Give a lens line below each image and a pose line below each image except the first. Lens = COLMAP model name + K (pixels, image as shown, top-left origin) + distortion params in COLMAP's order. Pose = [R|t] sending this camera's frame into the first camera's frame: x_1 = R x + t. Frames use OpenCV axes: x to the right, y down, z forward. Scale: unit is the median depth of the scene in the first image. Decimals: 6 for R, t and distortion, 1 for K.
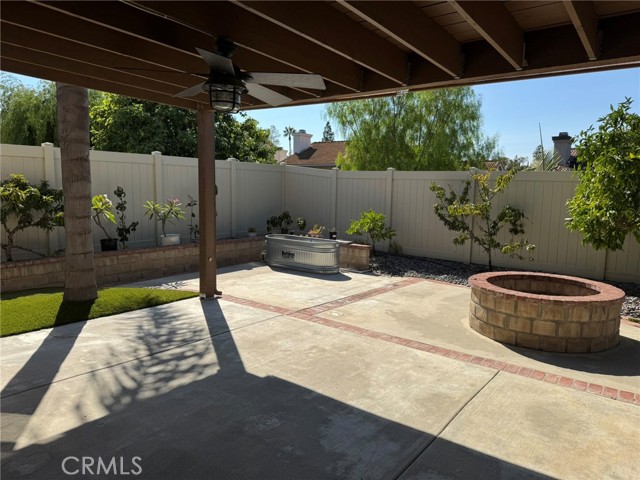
lens RADIAL K [[444.3, 0, 322.5], [0, 444.3, 237.0], [0, 0, 1]] dist [0.067862, -0.089617]
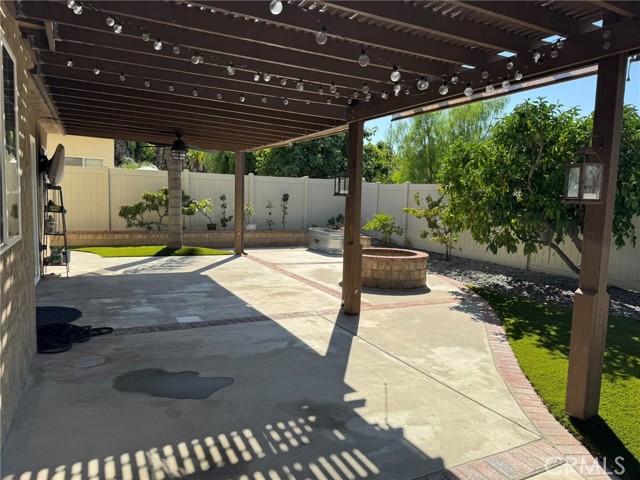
lens RADIAL K [[444.3, 0, 322.7], [0, 444.3, 240.2], [0, 0, 1]] dist [0.067862, -0.089617]
pose [[0.897312, 0.047206, -0.438865, 0.613605], [-0.060090, 0.998073, -0.015504, 0.063004], [0.437287, 0.040284, 0.898419, -0.322552]]
